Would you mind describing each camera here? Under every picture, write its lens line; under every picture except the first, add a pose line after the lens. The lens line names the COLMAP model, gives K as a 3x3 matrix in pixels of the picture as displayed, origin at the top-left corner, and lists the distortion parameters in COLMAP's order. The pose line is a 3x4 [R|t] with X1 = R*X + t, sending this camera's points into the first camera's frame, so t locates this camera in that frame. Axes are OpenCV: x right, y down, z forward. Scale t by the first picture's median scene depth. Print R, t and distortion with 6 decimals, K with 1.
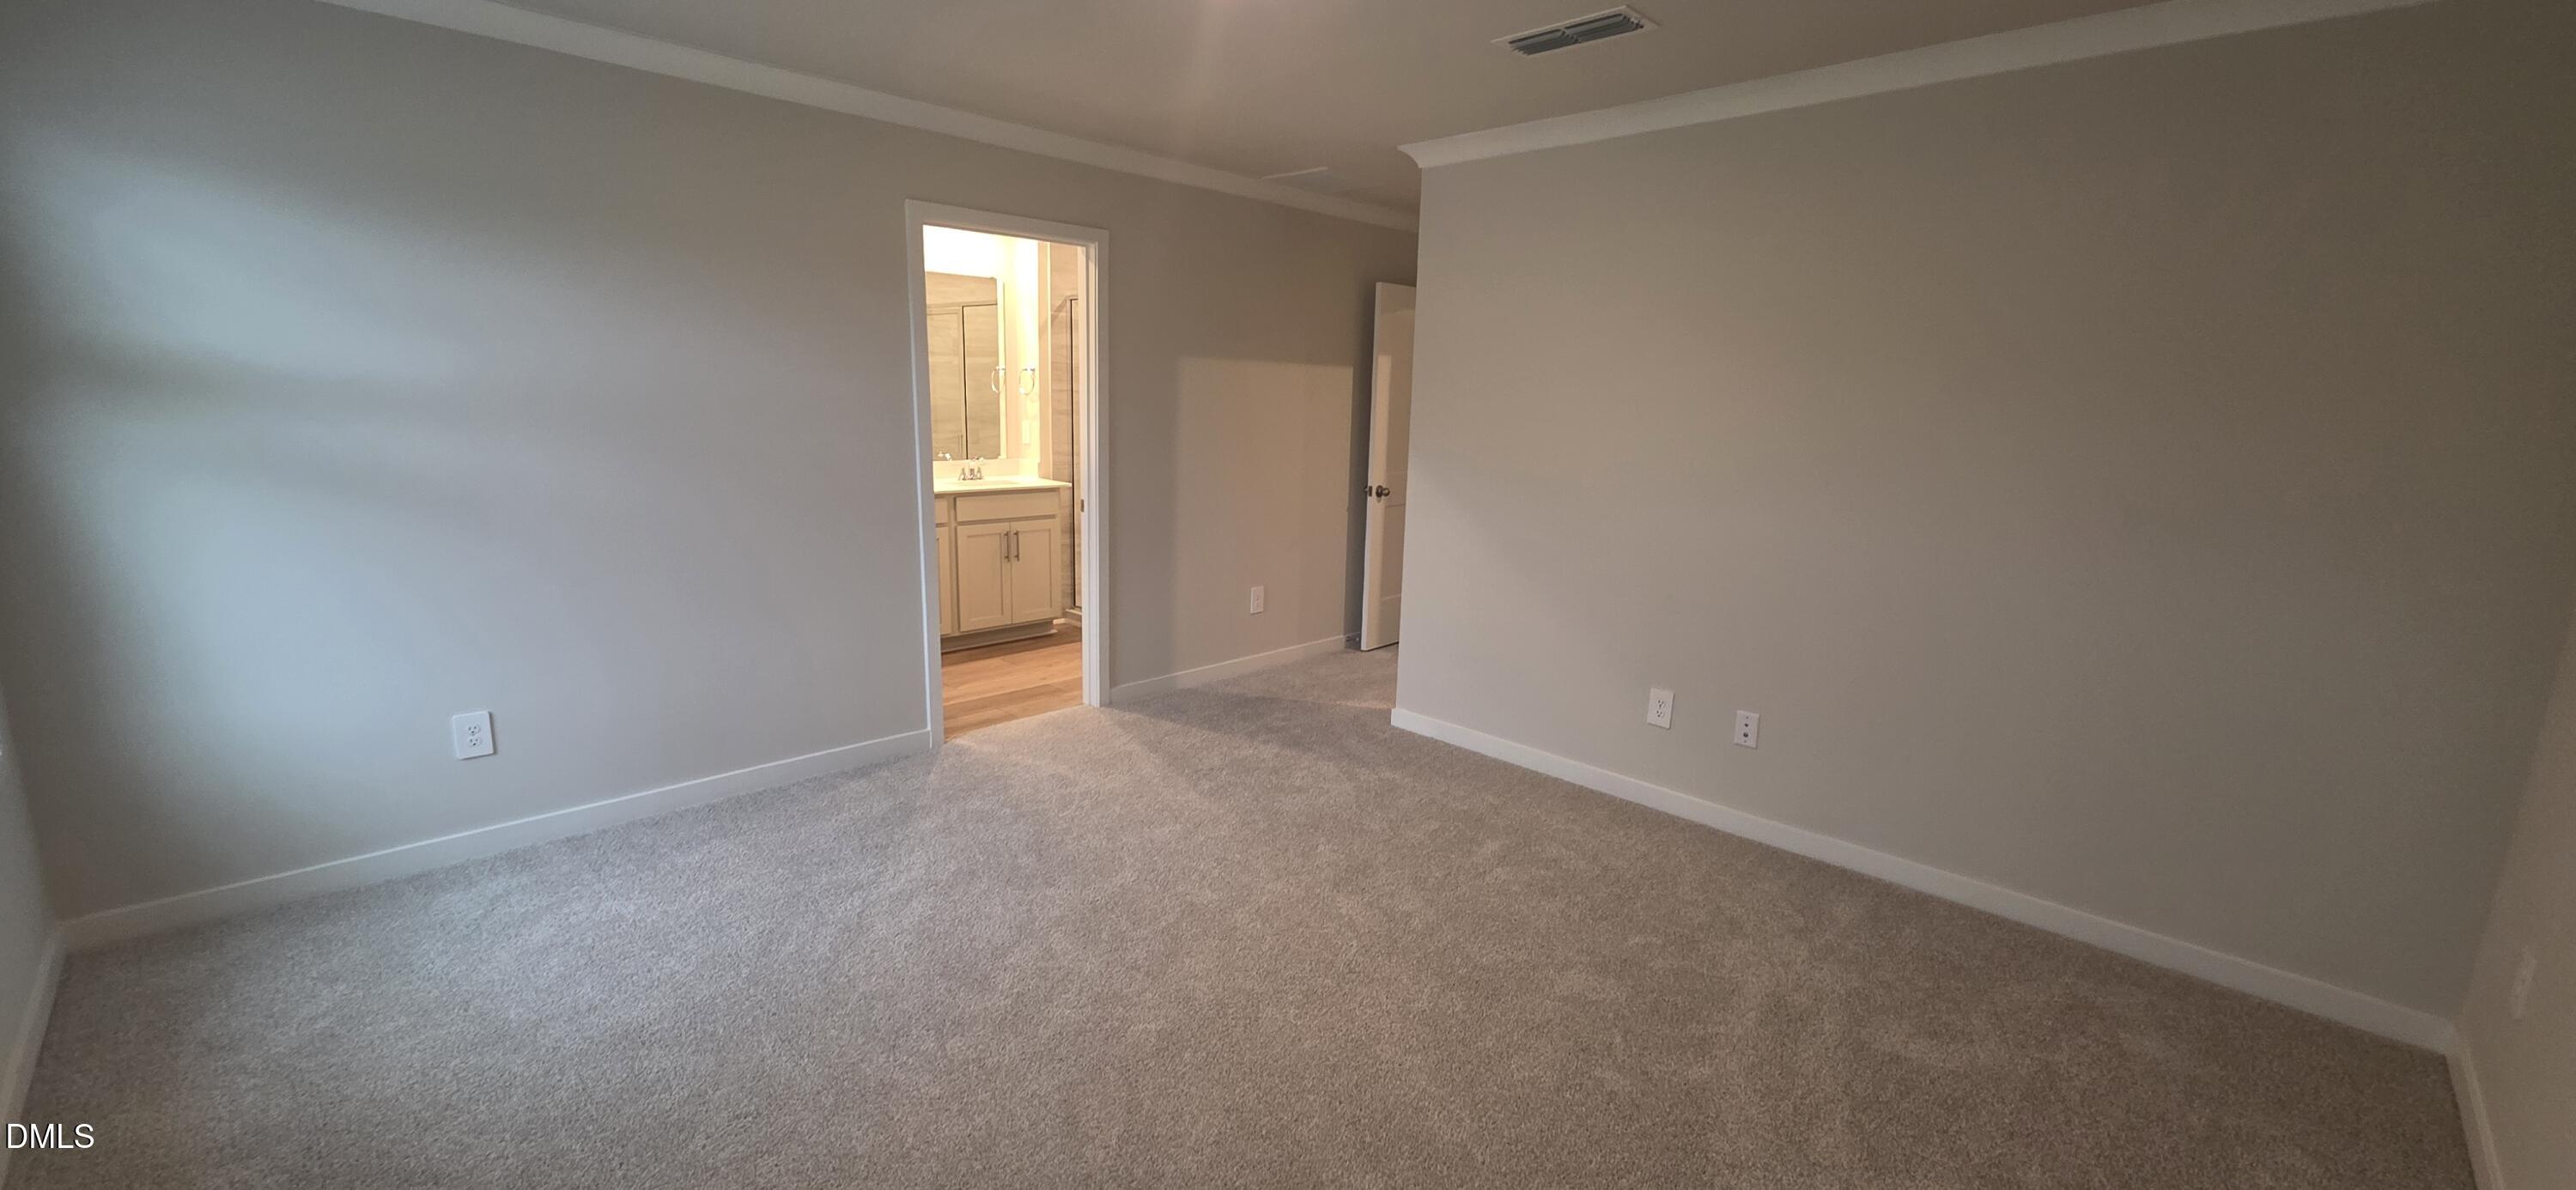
lens RADIAL K [[1020.4, 0, 1280.6], [0, 1020.4, 590.2], [0, 0, 1]] dist [-0.001803, -0.000093]
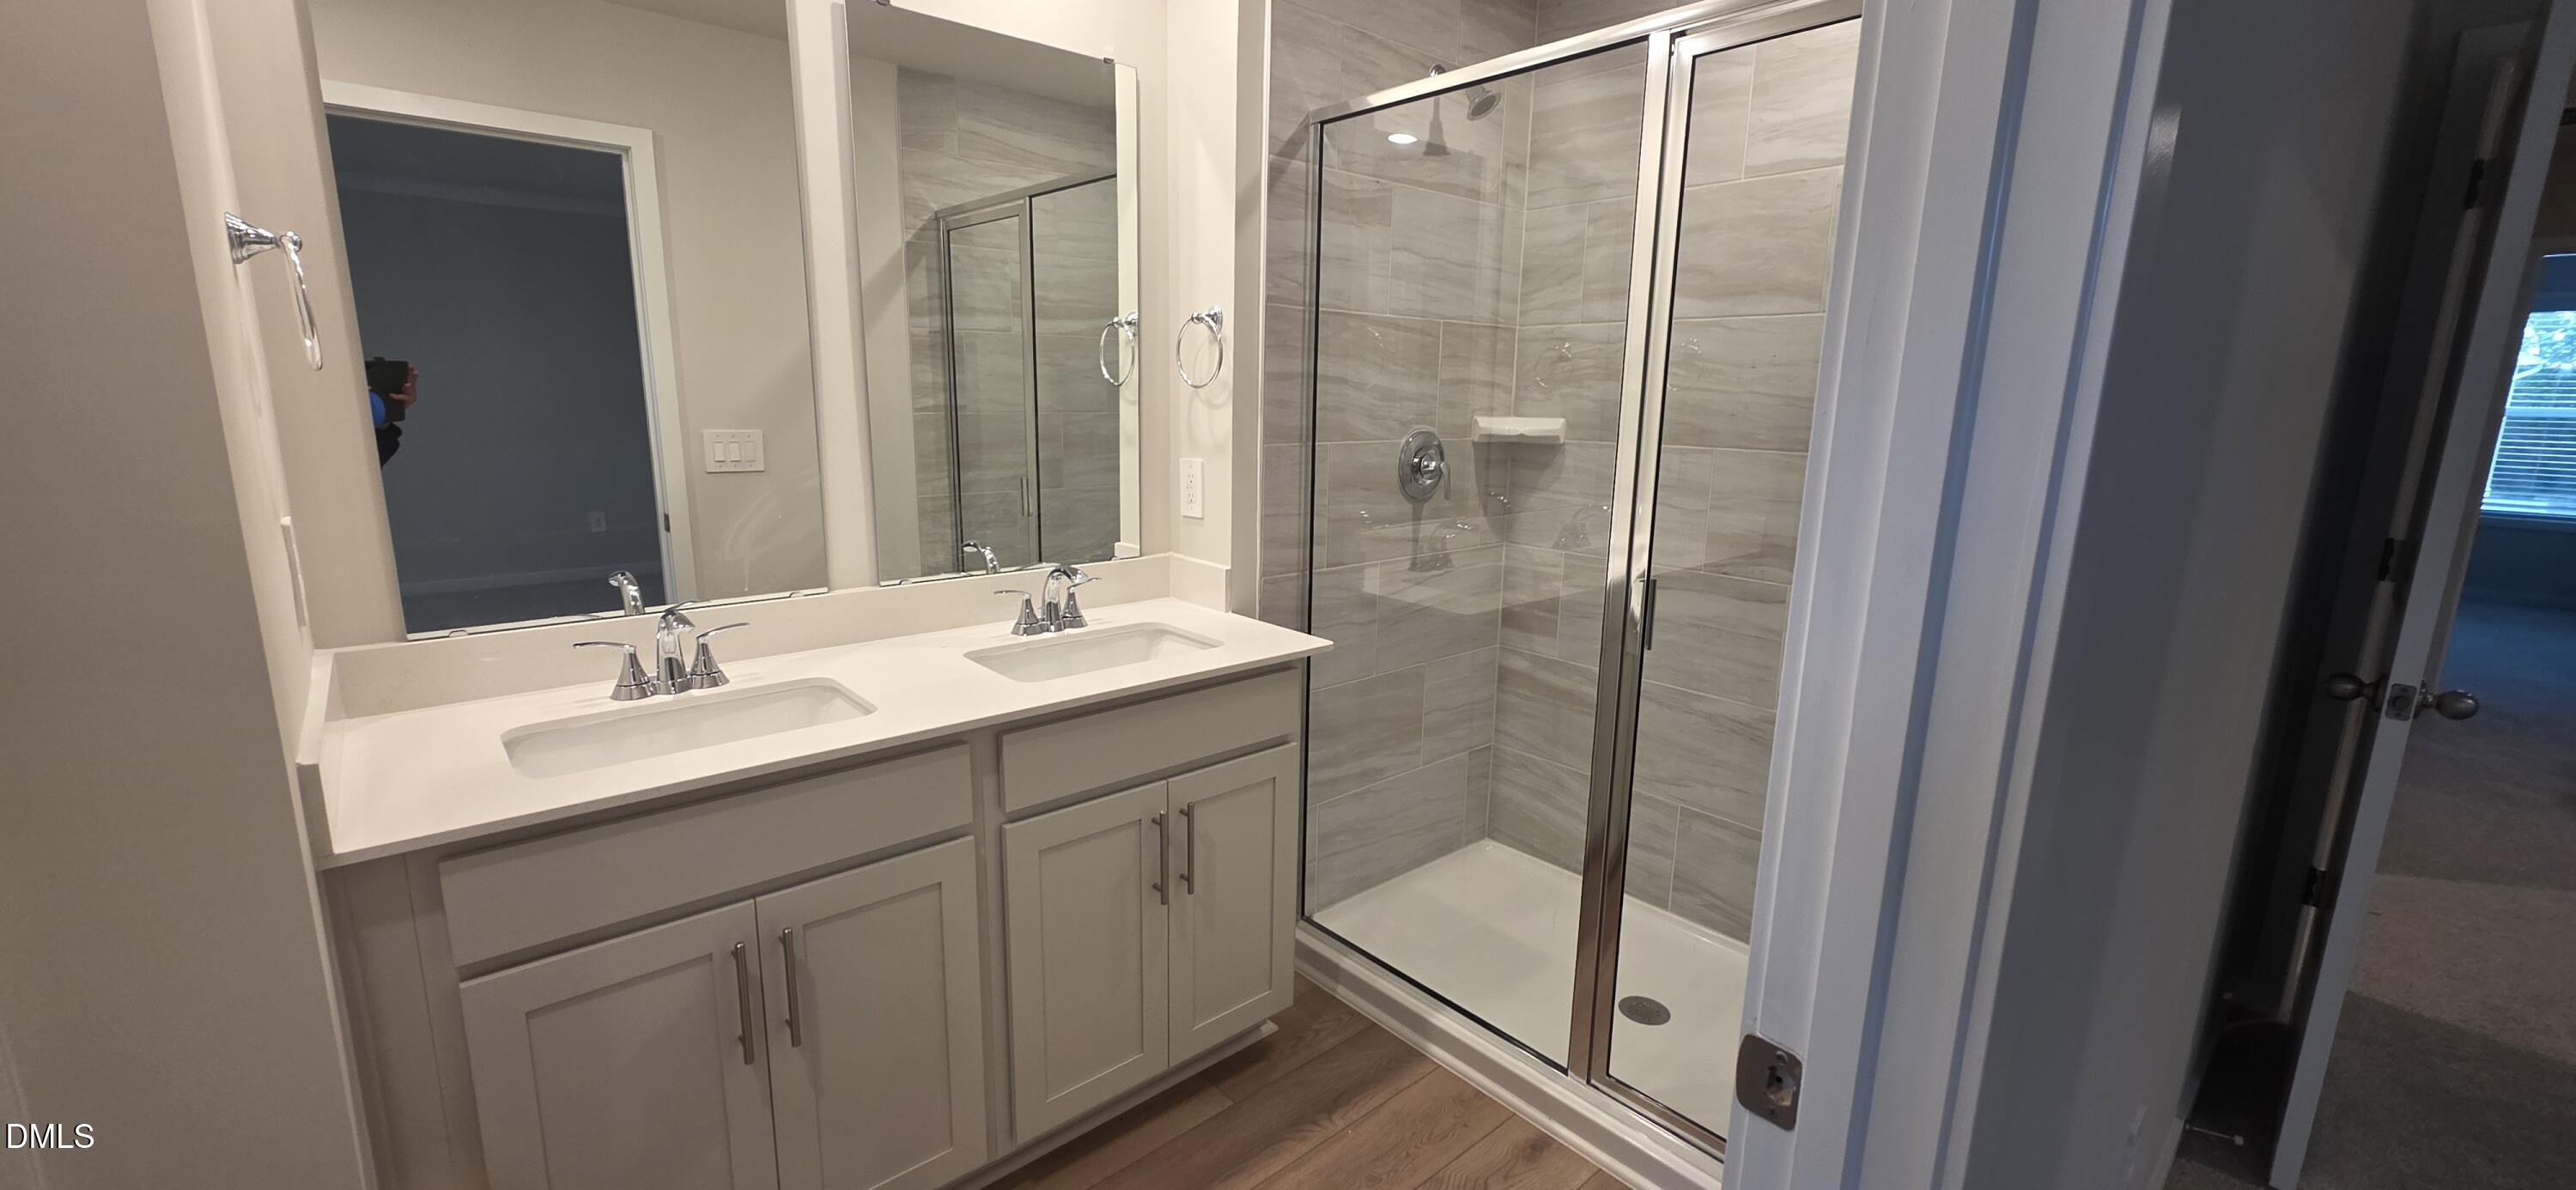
lens RADIAL K [[1020.4, 0, 1280.6], [0, 1020.4, 590.2], [0, 0, 1]] dist [-0.001803, -0.000093]
pose [[0.997809, 0.000457, -0.066162, -0.194409], [-0.000485, 1.000000, -0.000398, -0.118347], [0.066162, 0.000429, 0.997809, 0.633952]]
